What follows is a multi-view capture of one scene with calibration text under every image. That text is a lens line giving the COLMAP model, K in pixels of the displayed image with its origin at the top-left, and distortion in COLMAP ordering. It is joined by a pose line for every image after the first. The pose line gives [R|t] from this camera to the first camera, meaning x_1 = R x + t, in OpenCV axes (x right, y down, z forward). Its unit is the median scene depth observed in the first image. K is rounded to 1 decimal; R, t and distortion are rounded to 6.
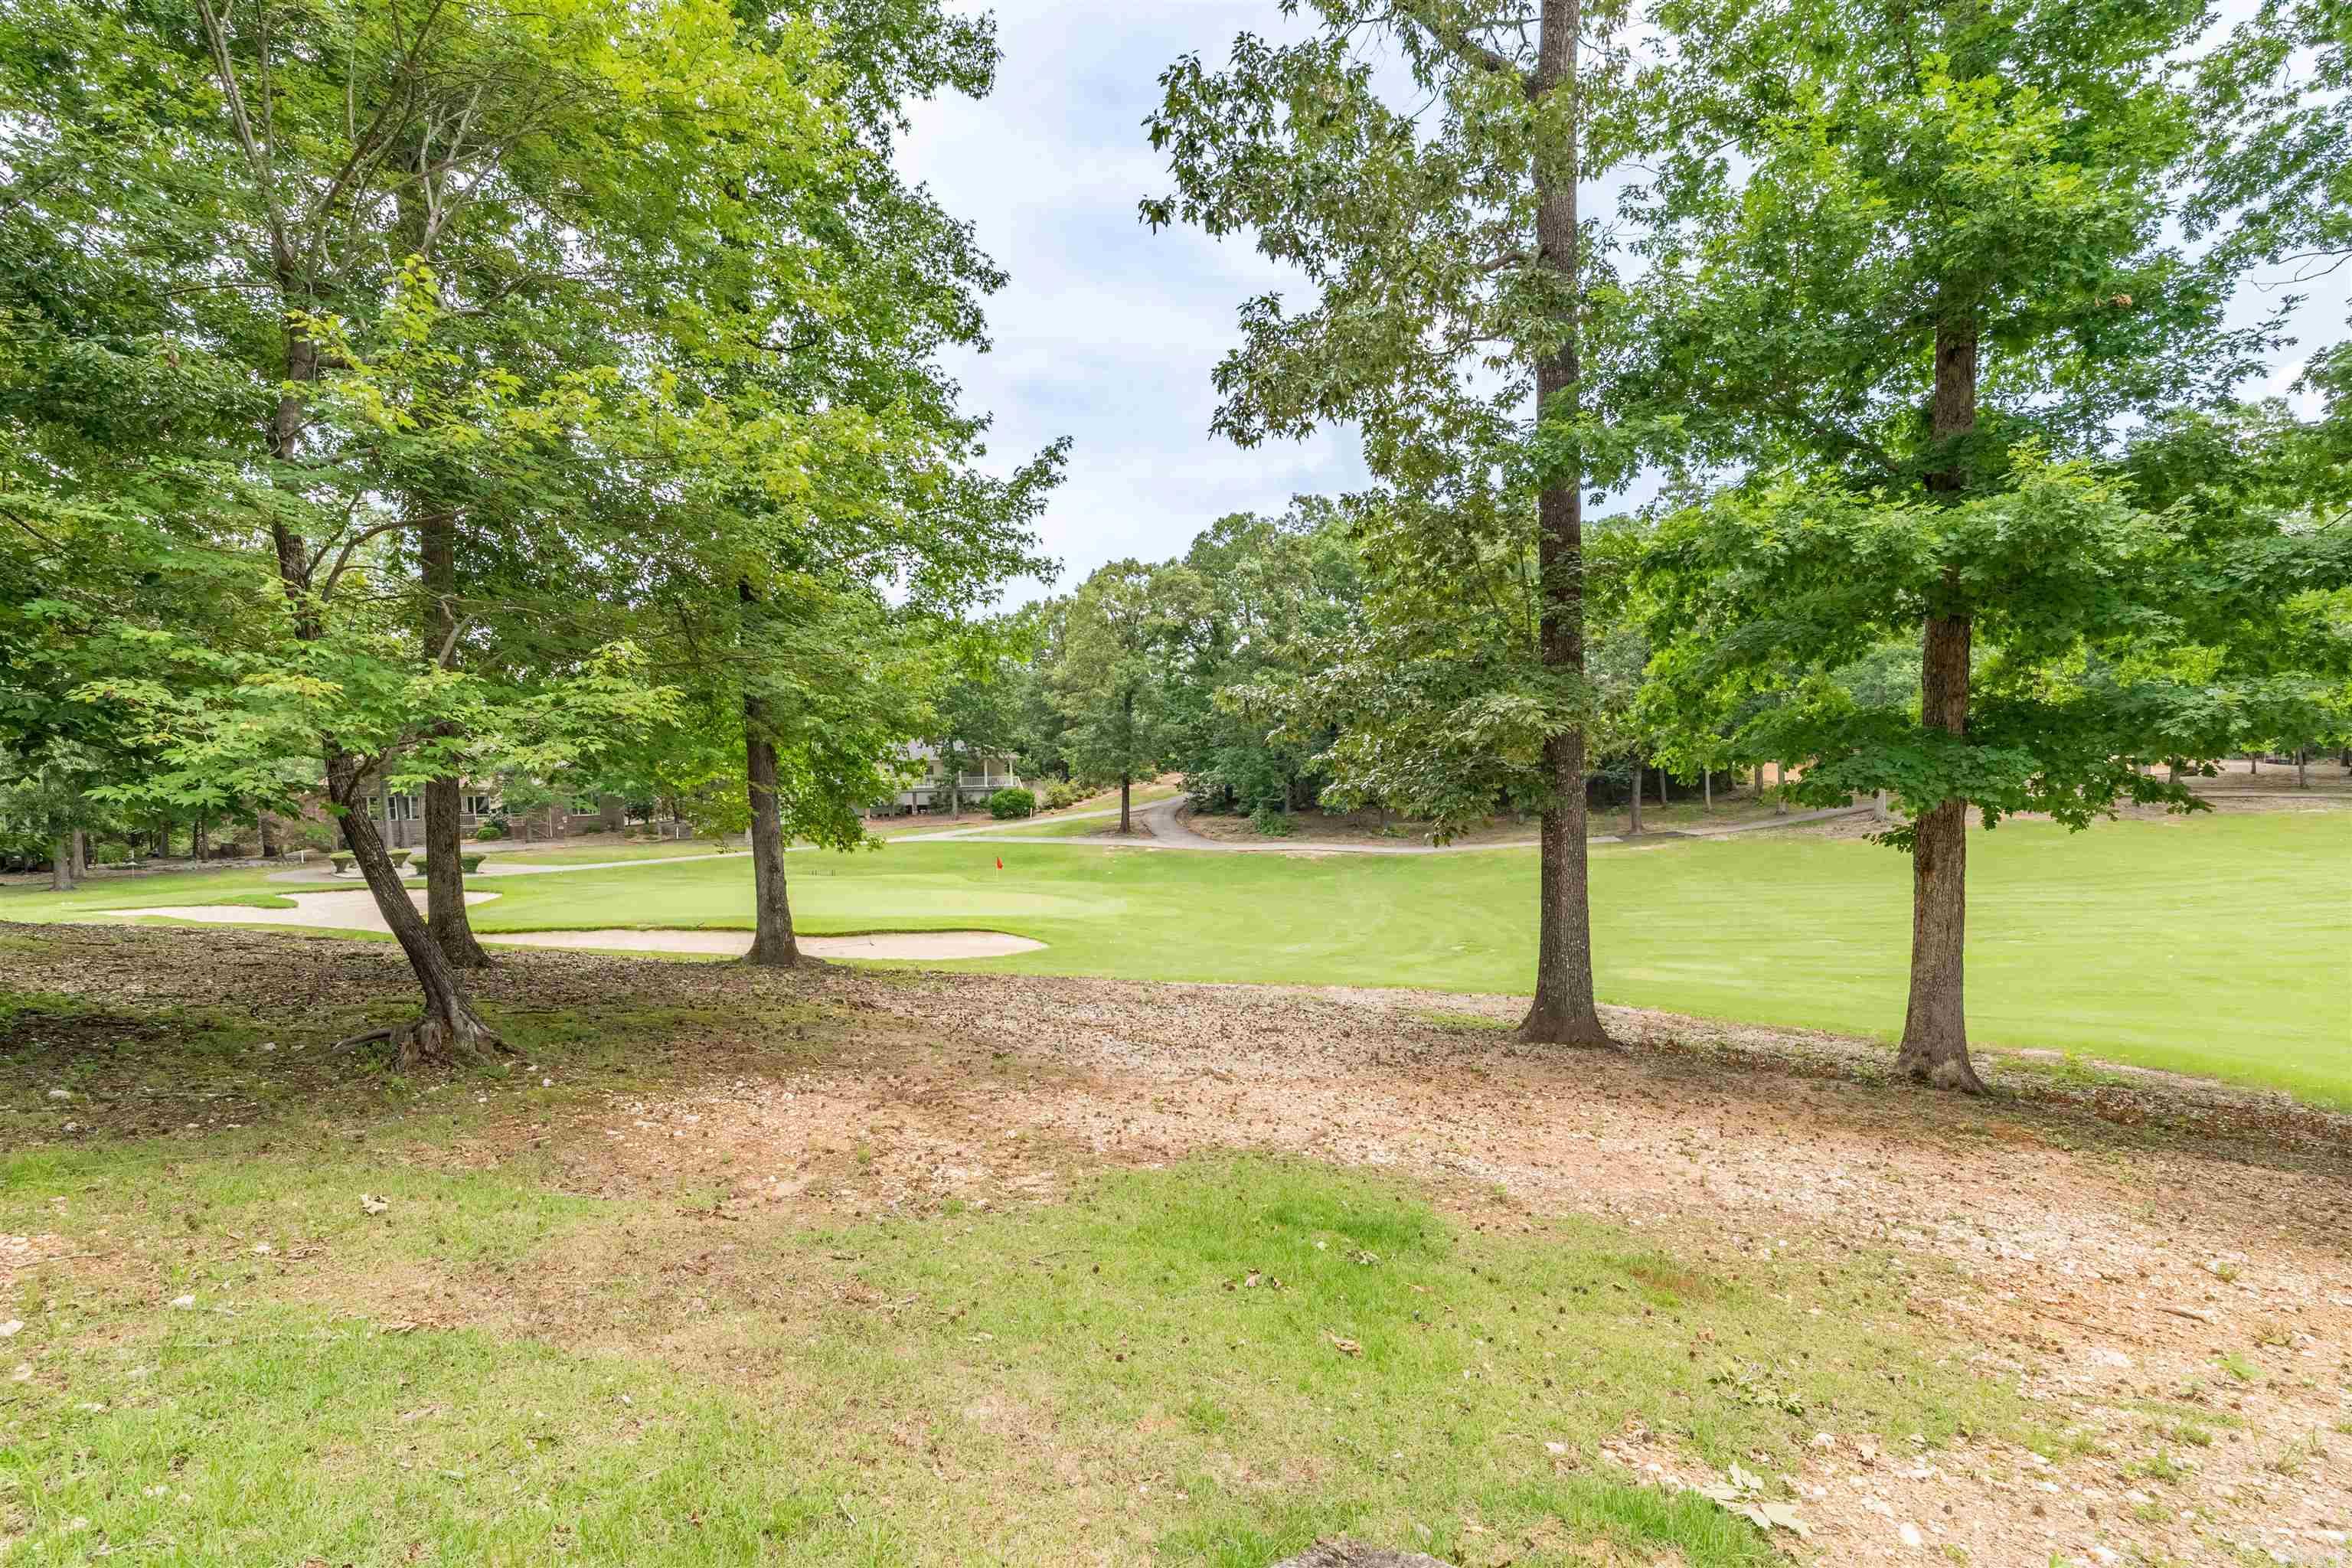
lens RADIAL K [[1100.4, 0, 1117.9], [0, 1100.4, 841.4], [0, 0, 1]] dist [-0.002957, -0.000426]
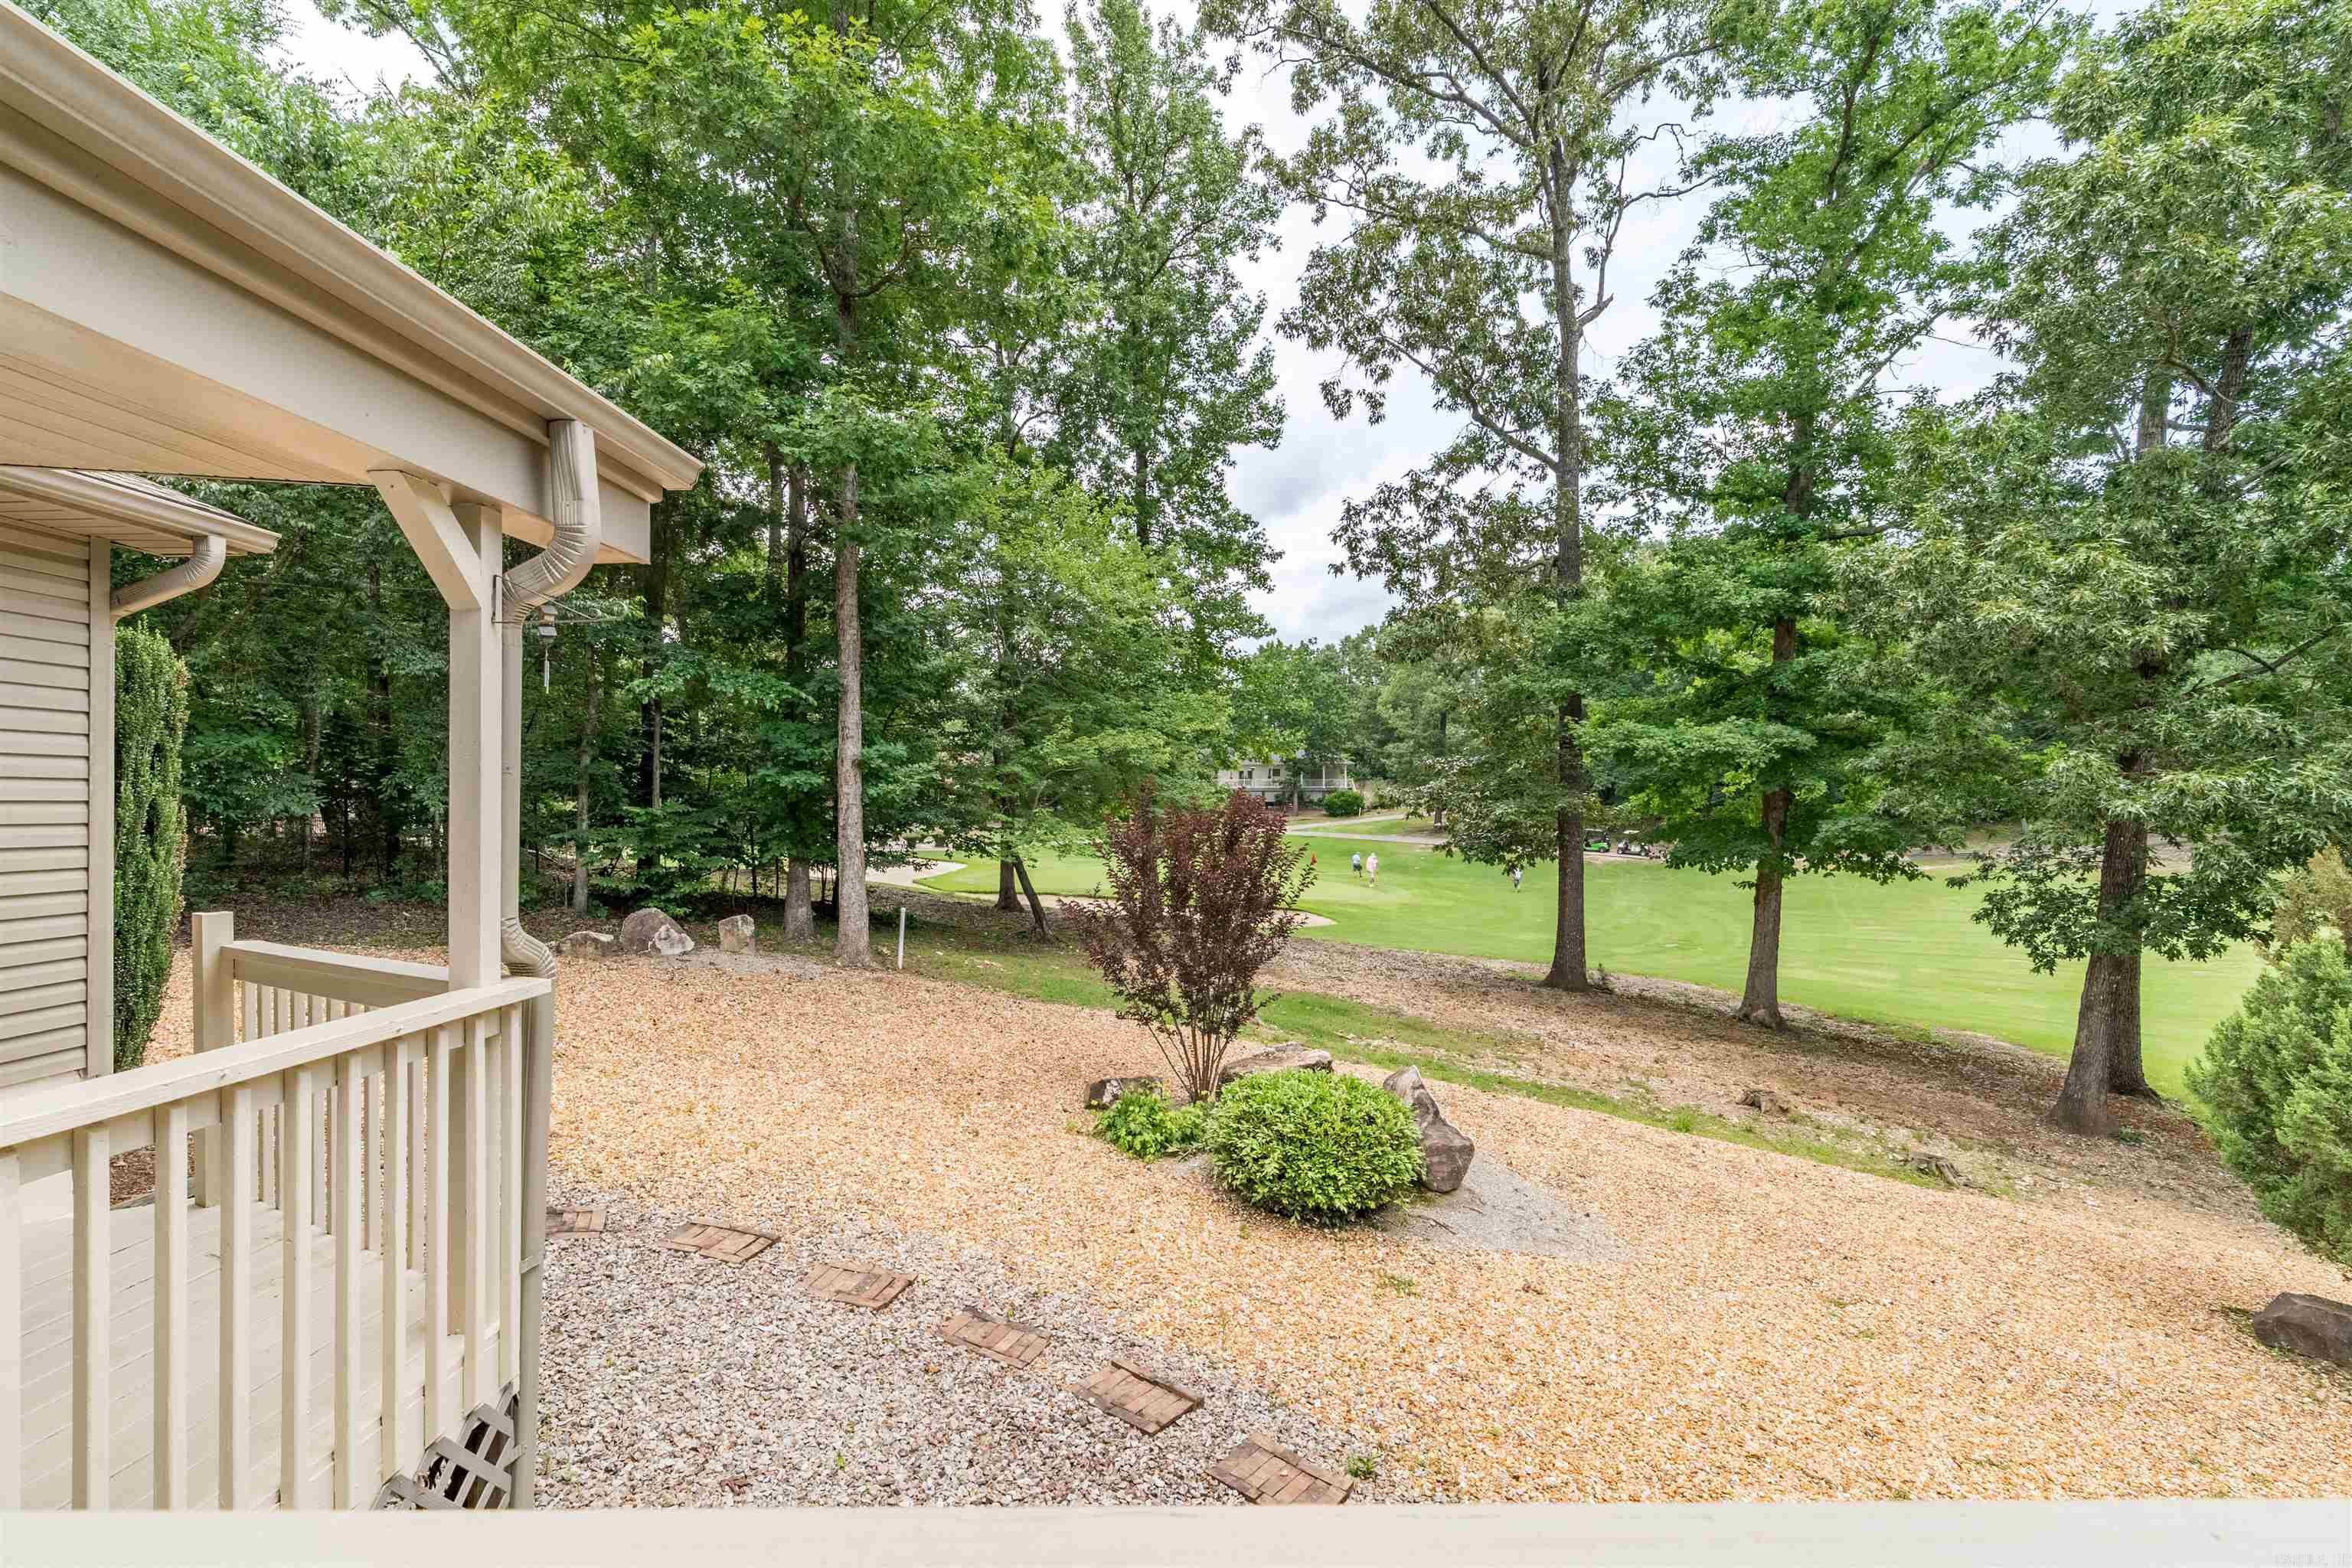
lens RADIAL K [[1072.7, 0, 1163.5], [0, 1072.7, 792.9], [0, 0, 1]] dist [-0.000137, 0.000513]
pose [[0.957719, 0.023062, -0.286778, 0.052870], [-0.030733, 0.999279, -0.022275, -0.015257], [0.286058, 0.030146, 0.957738, -0.174298]]
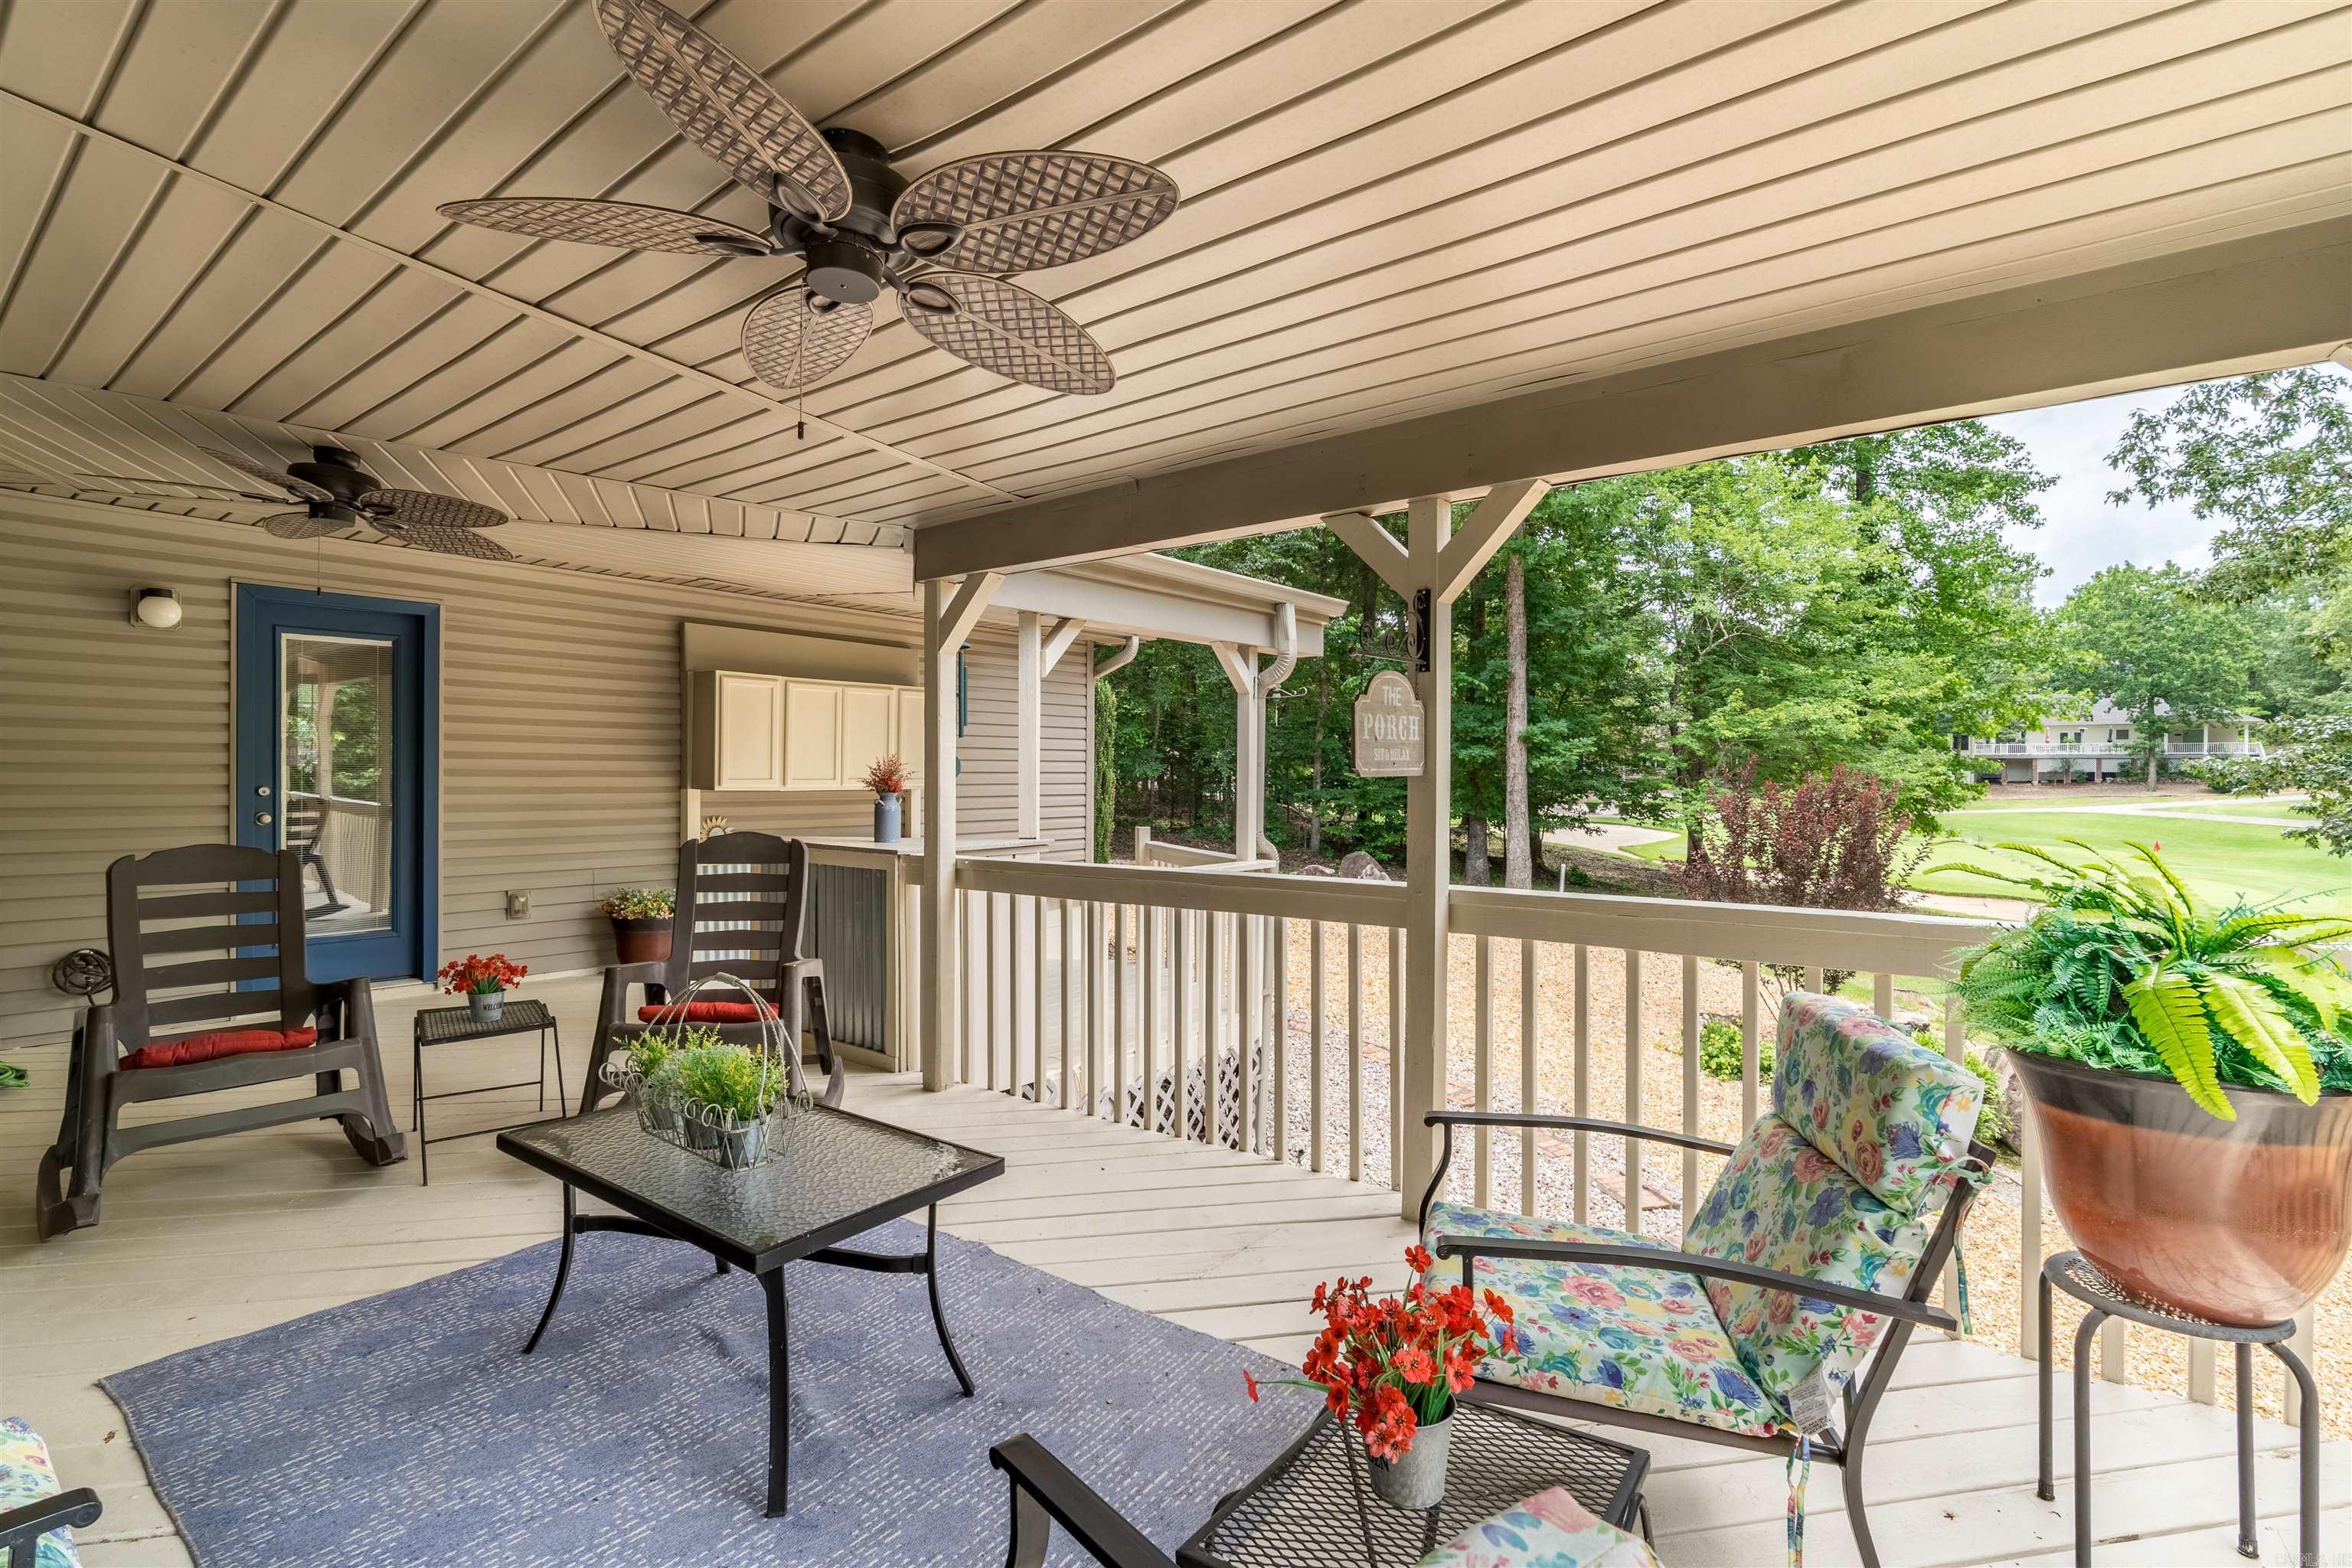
lens RADIAL K [[1076.2, 0, 1176.0], [0, 1076.2, 784.0], [0, 0, 1]] dist [-0.001354, -0.000293]
pose [[0.598738, 0.045152, -0.799671, 0.088184], [-0.040409, 0.998841, 0.026142, -0.016877], [0.799925, 0.016661, 0.599869, -0.204530]]
